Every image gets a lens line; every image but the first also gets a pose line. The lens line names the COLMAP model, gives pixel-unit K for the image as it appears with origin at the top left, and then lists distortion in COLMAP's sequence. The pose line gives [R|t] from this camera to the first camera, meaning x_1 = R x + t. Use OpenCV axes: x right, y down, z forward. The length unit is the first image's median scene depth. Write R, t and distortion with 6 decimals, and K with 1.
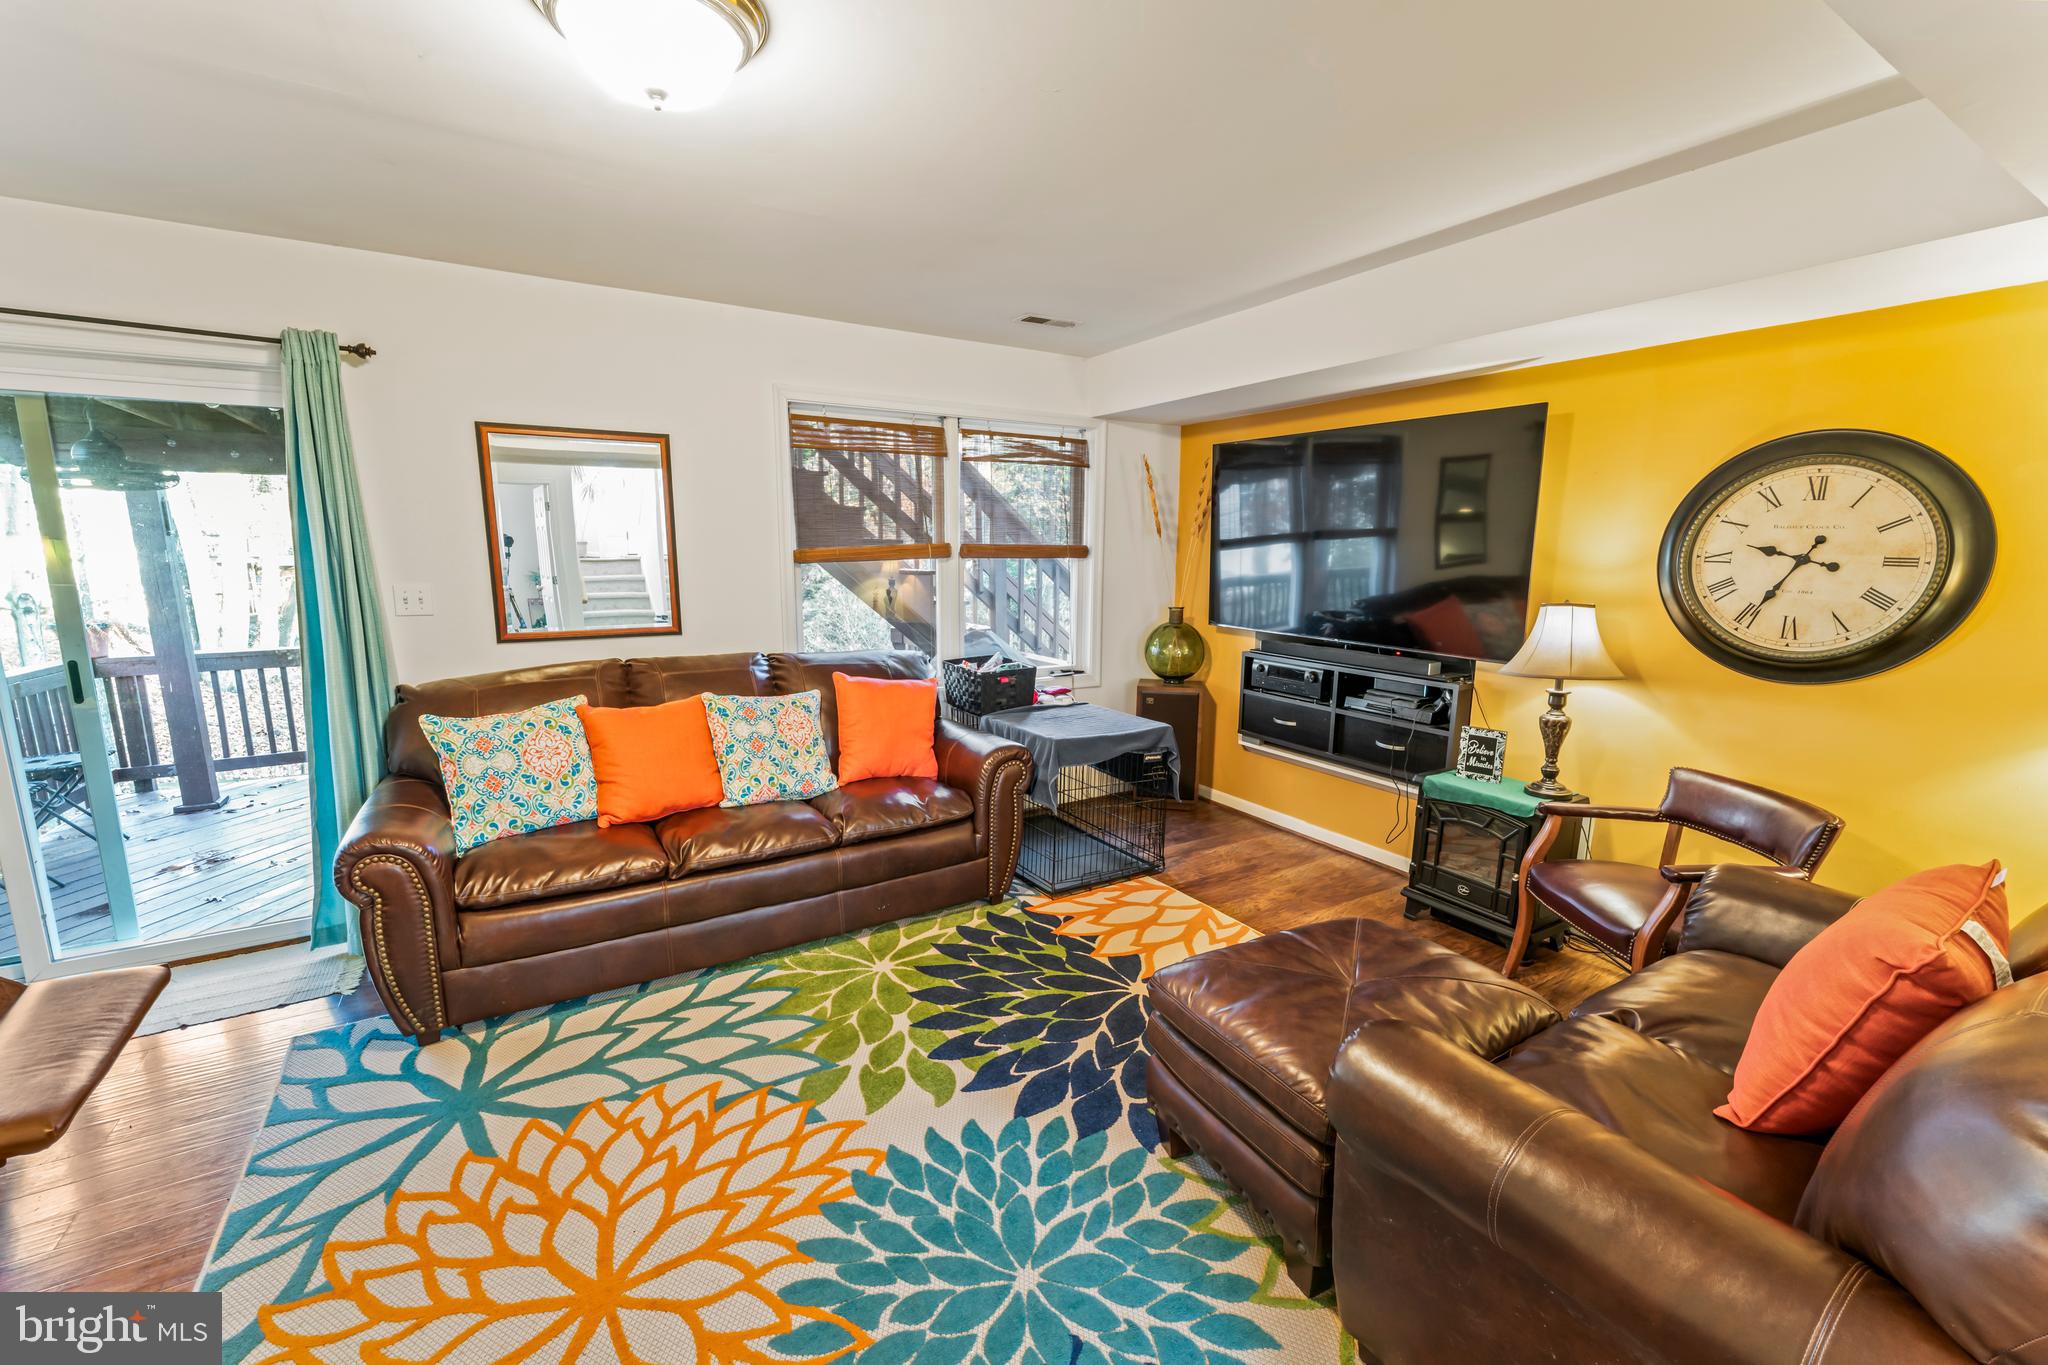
lens RADIAL K [[848.1, 0, 1041.3], [0, 848.1, 677.3], [0, 0, 1]] dist [0.000952, -0.000660]
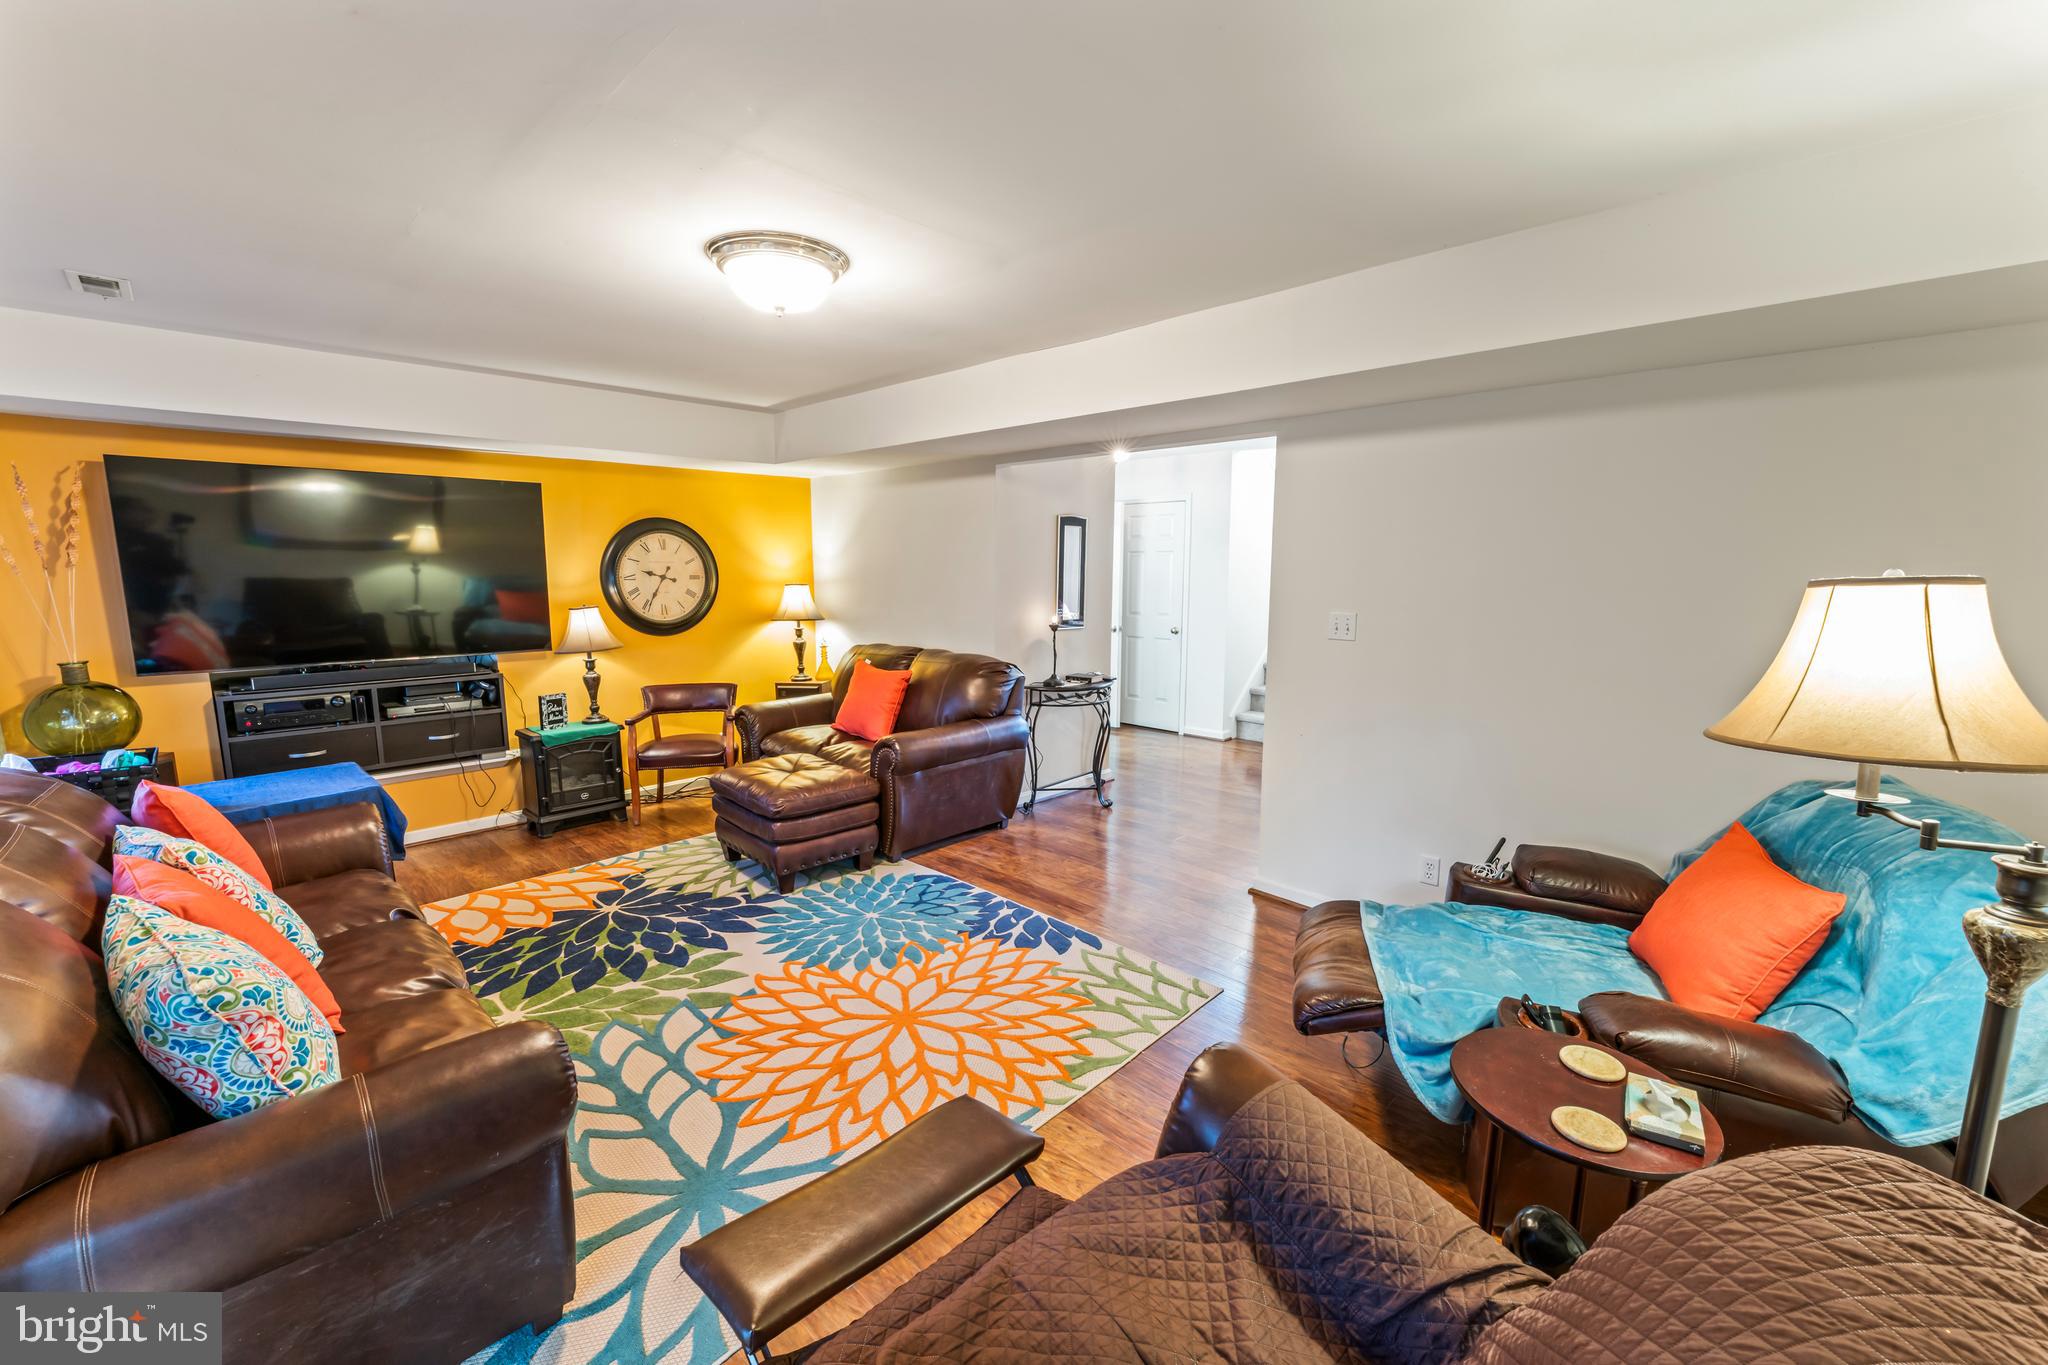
lens RADIAL K [[848.1, 0, 1020.0], [0, 848.1, 689.1], [0, 0, 1]] dist [0.000952, -0.000660]
pose [[-0.266836, -0.148332, 0.952258, -1.398463], [0.150024, 0.969646, 0.193080, -0.141488], [-0.951993, 0.194382, -0.236483, 0.694083]]
